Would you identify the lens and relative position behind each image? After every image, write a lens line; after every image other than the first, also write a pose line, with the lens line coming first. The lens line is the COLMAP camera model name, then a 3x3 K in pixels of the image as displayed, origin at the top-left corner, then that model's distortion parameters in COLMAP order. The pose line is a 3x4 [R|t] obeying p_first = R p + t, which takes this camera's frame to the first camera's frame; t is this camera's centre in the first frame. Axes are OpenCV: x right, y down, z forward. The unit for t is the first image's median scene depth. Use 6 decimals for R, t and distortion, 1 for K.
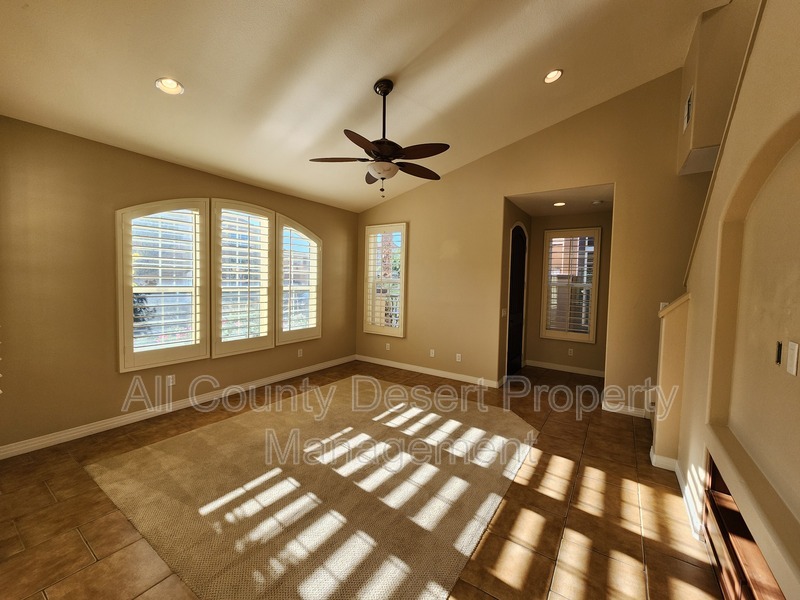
lens RADIAL K [[327.6, 0, 402.2], [0, 327.6, 295.8], [0, 0, 1]] dist [-0.000613, 0.000352]
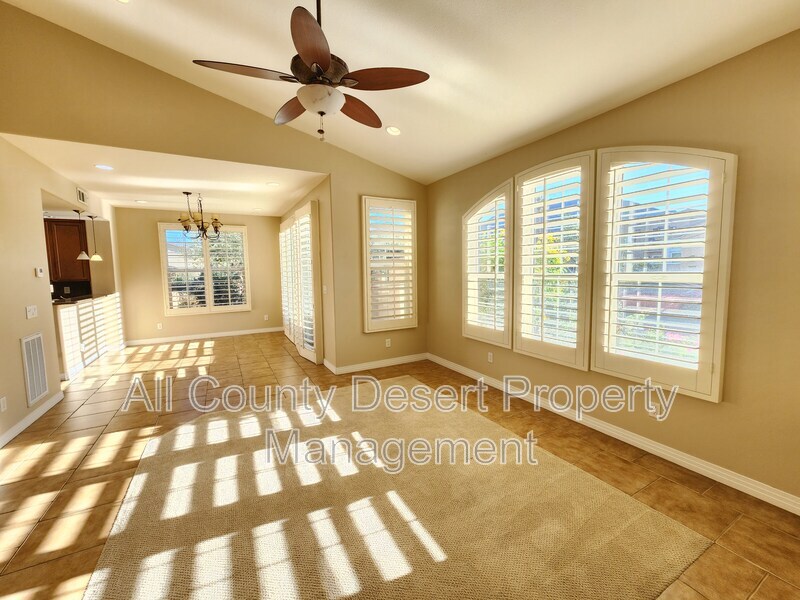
lens RADIAL K [[327.6, 0, 402.2], [0, 327.6, 295.8], [0, 0, 1]] dist [-0.000613, 0.000352]
pose [[-0.457750, 0.060627, -0.887011, 0.443097], [-0.033775, 0.995766, 0.085490, -0.038777], [0.888439, 0.069091, -0.453765, 1.337190]]
